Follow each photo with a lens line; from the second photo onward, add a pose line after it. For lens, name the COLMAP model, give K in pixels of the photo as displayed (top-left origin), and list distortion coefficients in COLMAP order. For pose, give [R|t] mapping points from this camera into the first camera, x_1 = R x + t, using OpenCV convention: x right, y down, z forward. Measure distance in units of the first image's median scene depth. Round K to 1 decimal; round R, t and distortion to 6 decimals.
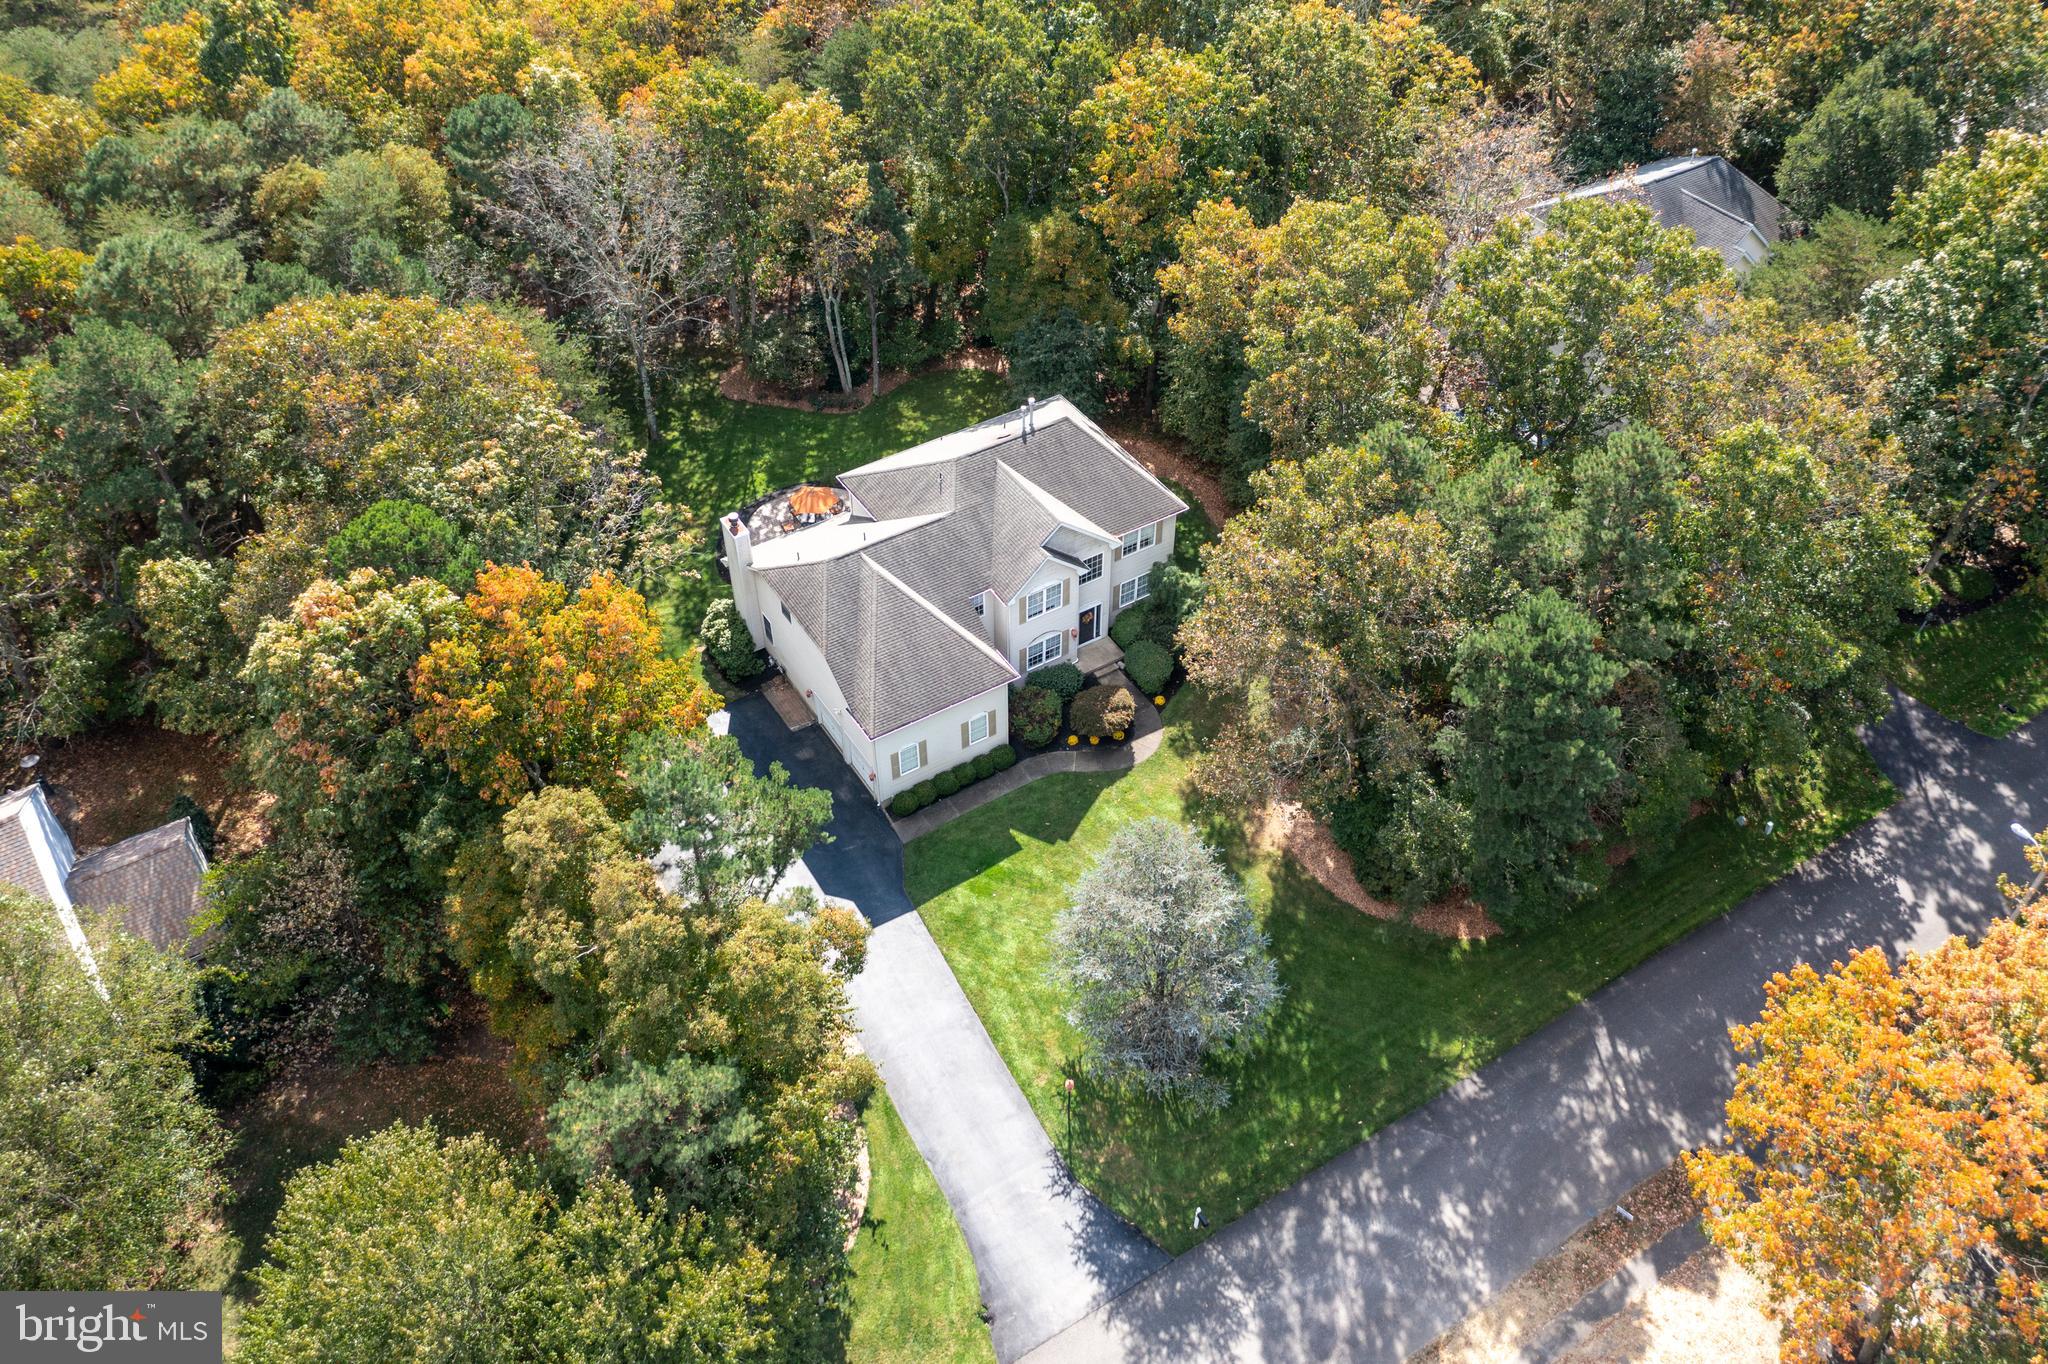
lens RADIAL K [[1619.9, 0, 1024.8], [0, 1619.9, 685.5], [0, 0, 1]] dist [-0.024240, -0.002294]
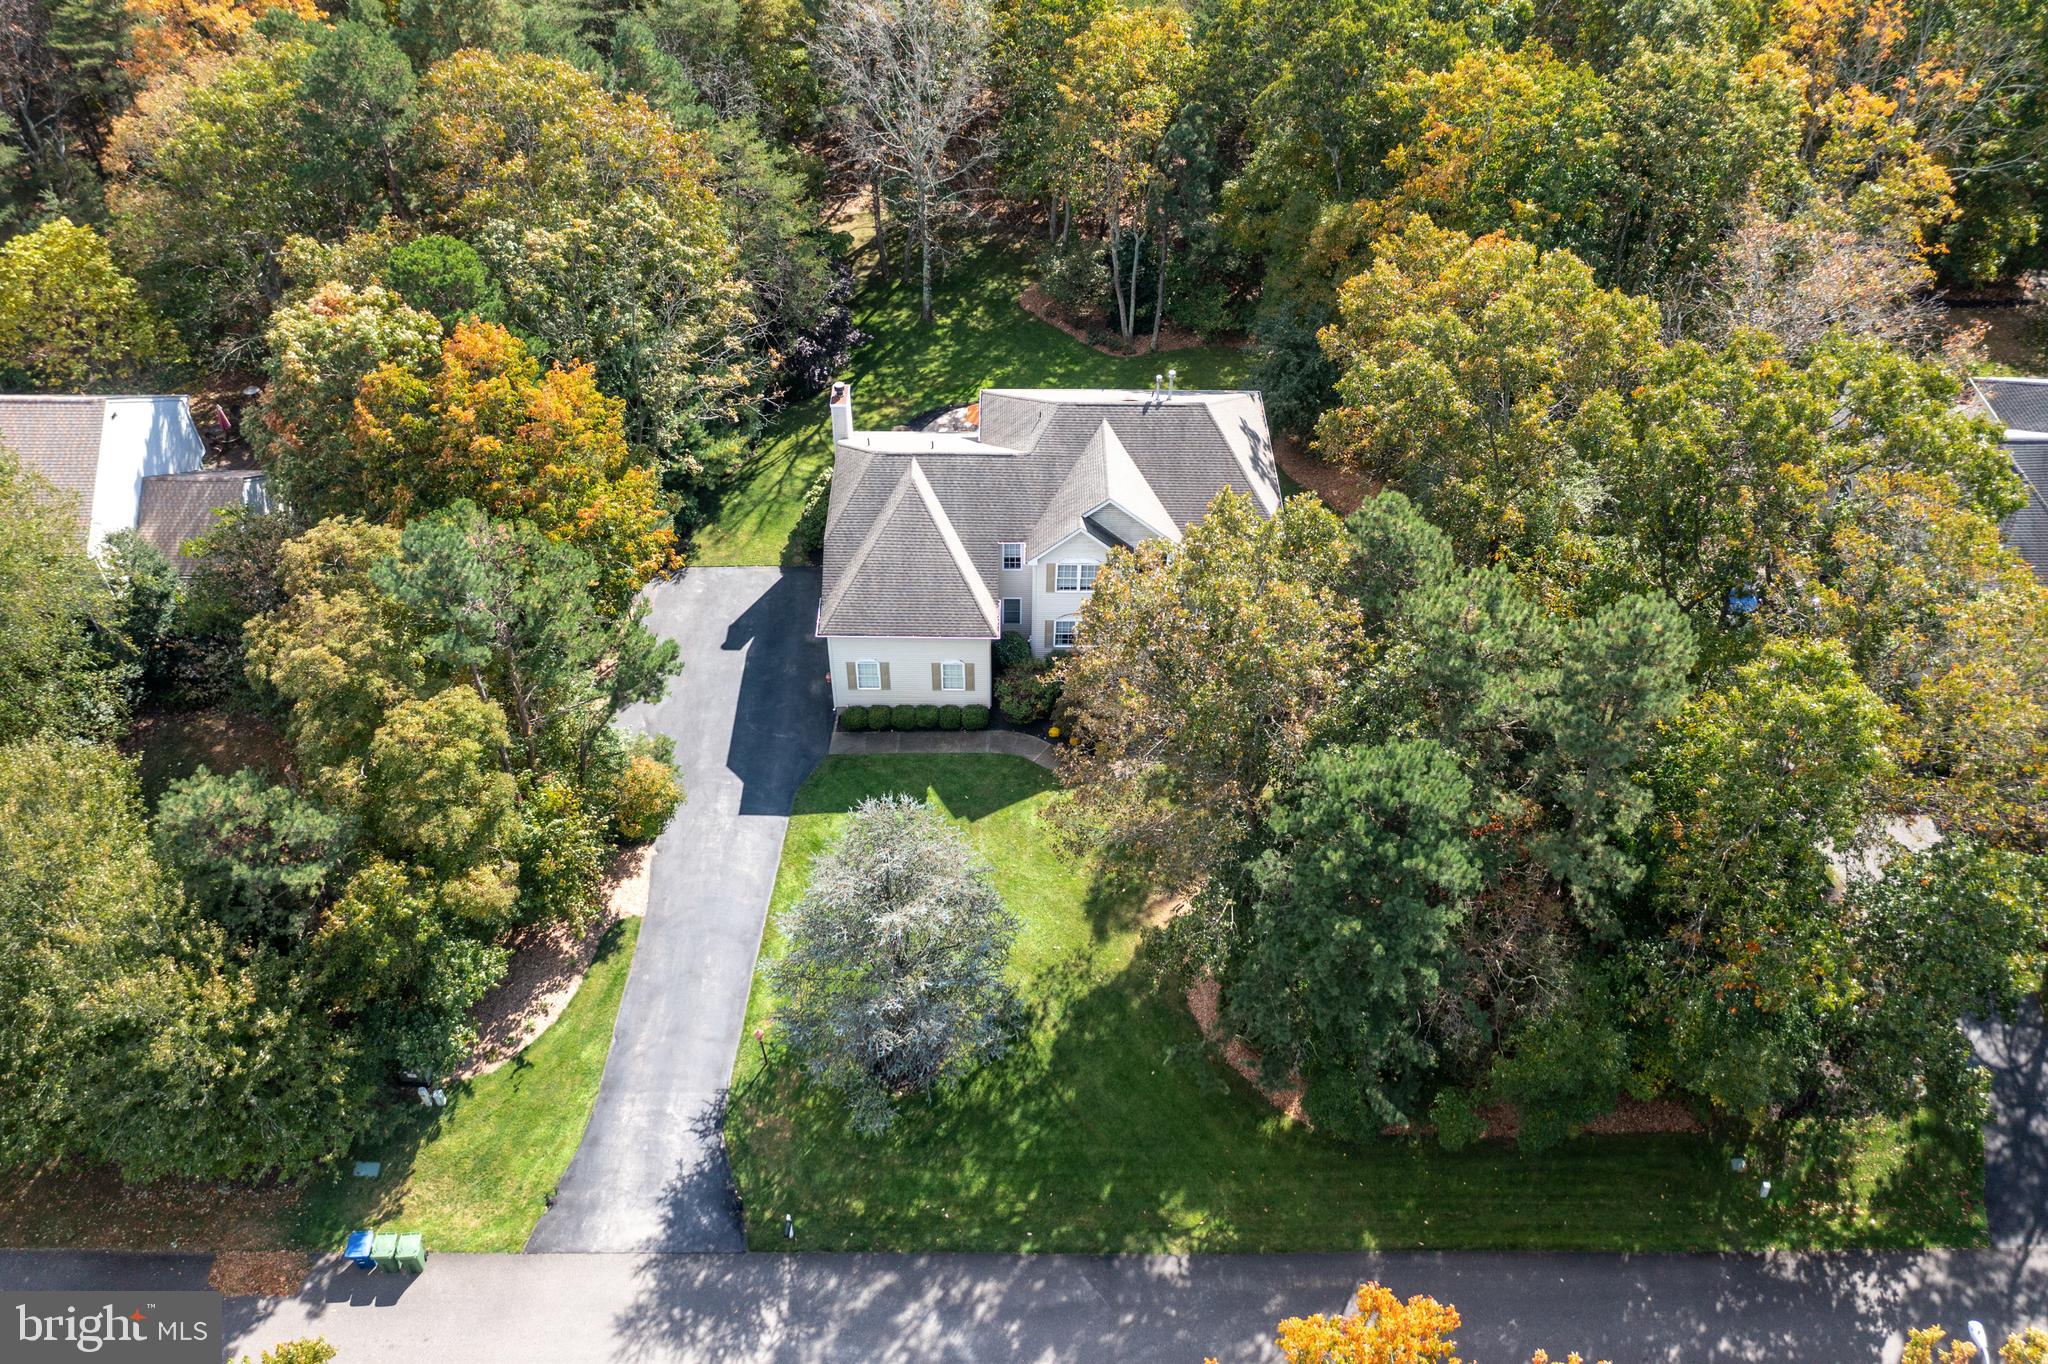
lens RADIAL K [[1619.9, 0, 1022.5], [0, 1619.9, 675.8], [0, 0, 1]] dist [-0.024240, -0.002294]
pose [[0.847416, 0.376684, -0.374159, 0.375835], [-0.379080, 0.922686, 0.070351, -0.057776], [0.371731, 0.082220, 0.924692, 0.159271]]
